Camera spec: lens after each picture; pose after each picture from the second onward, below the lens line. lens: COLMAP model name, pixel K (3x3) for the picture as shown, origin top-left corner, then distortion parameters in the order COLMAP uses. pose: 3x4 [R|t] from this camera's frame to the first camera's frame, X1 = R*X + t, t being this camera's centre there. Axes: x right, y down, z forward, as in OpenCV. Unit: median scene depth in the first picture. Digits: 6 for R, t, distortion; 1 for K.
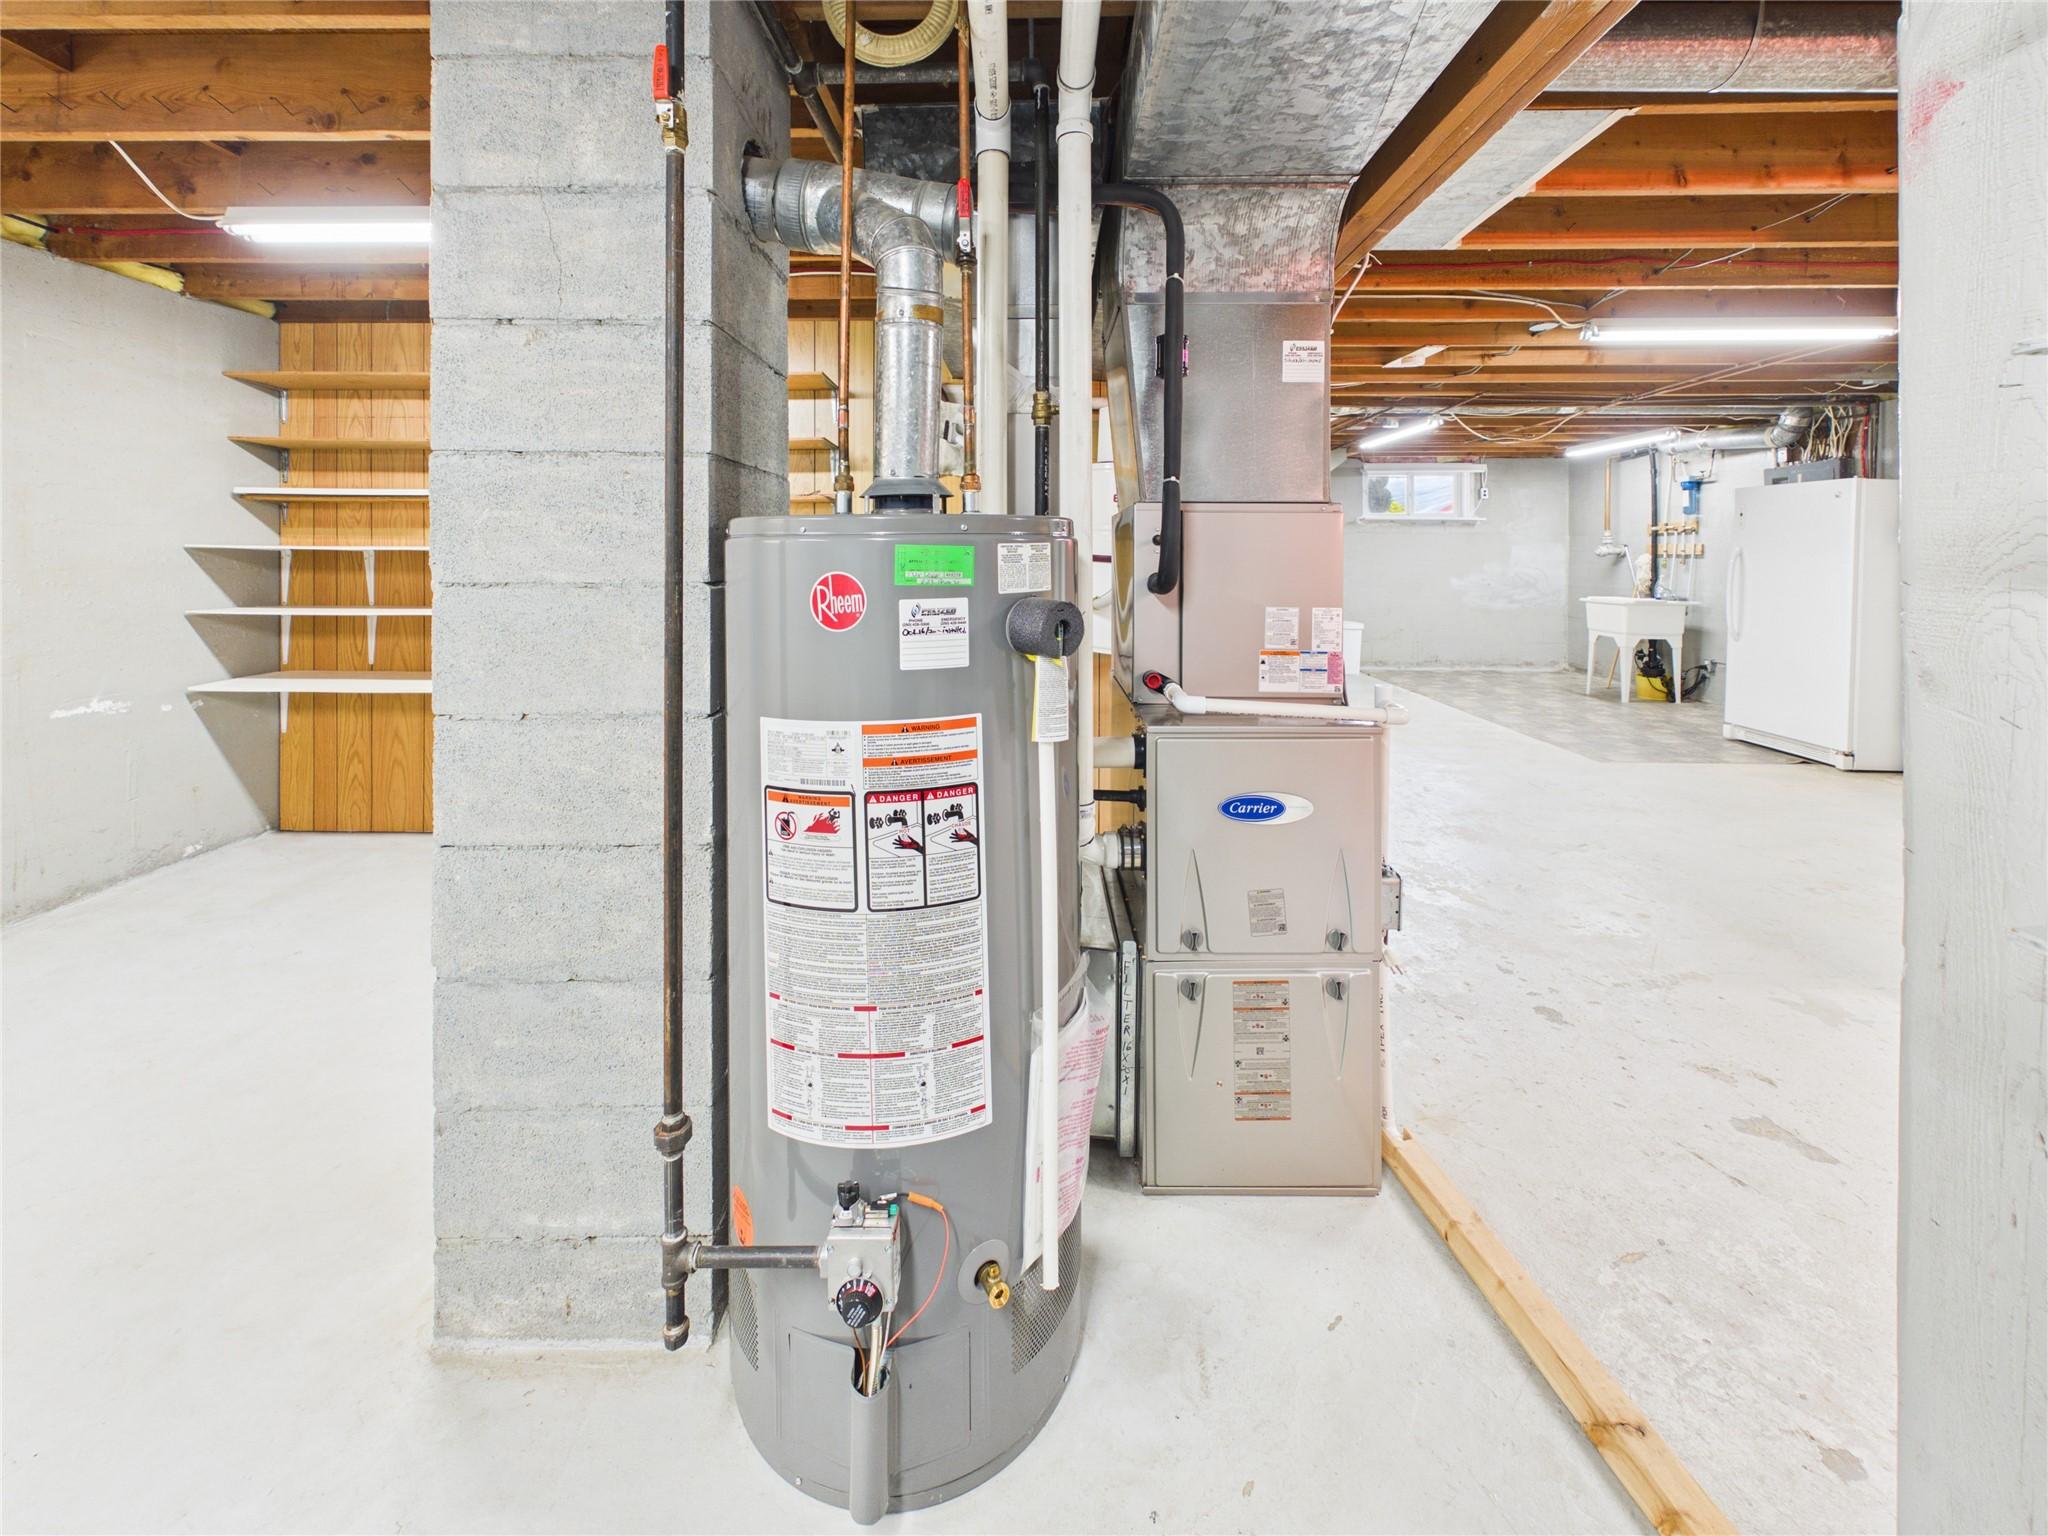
lens RADIAL K [[818.0, 0, 1024.1], [0, 818.0, 557.8], [0, 0, 1]] dist [0.001576, 0.000152]
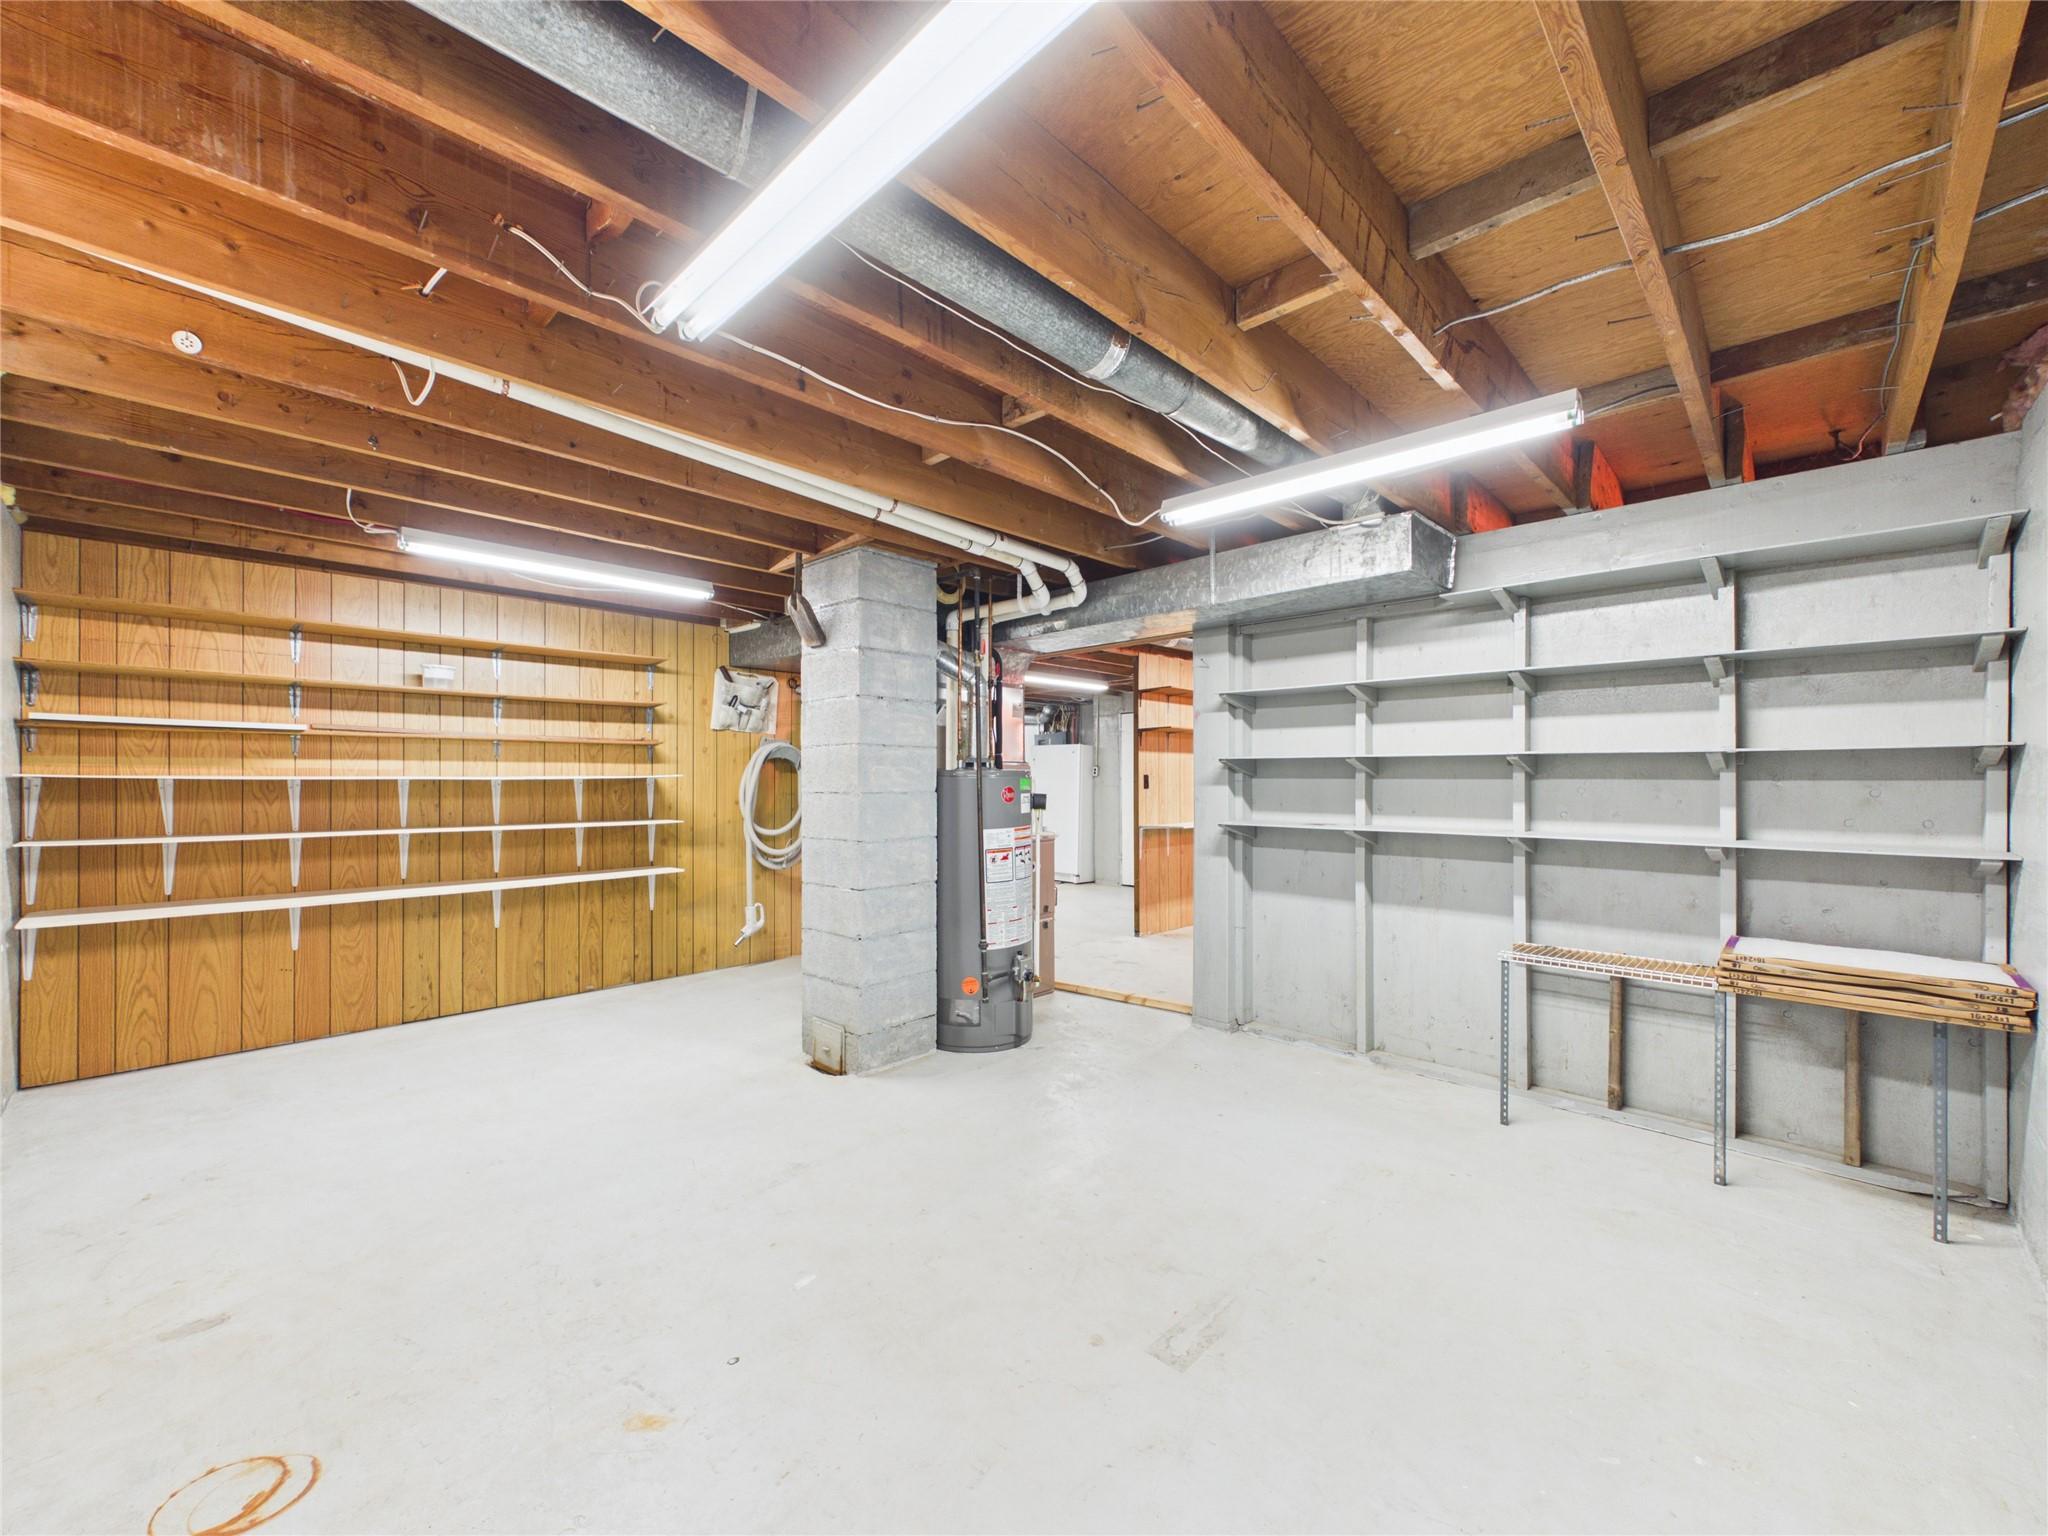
lens RADIAL K [[821.5, 0, 1026.0], [0, 821.5, 786.5], [0, 0, 1]] dist [0.000601, -0.000041]
pose [[0.679433, -0.007541, 0.733698, -0.823503], [0.005972, 0.999971, 0.004748, 0.000538], [-0.733713, 0.001156, 0.679459, -0.438731]]
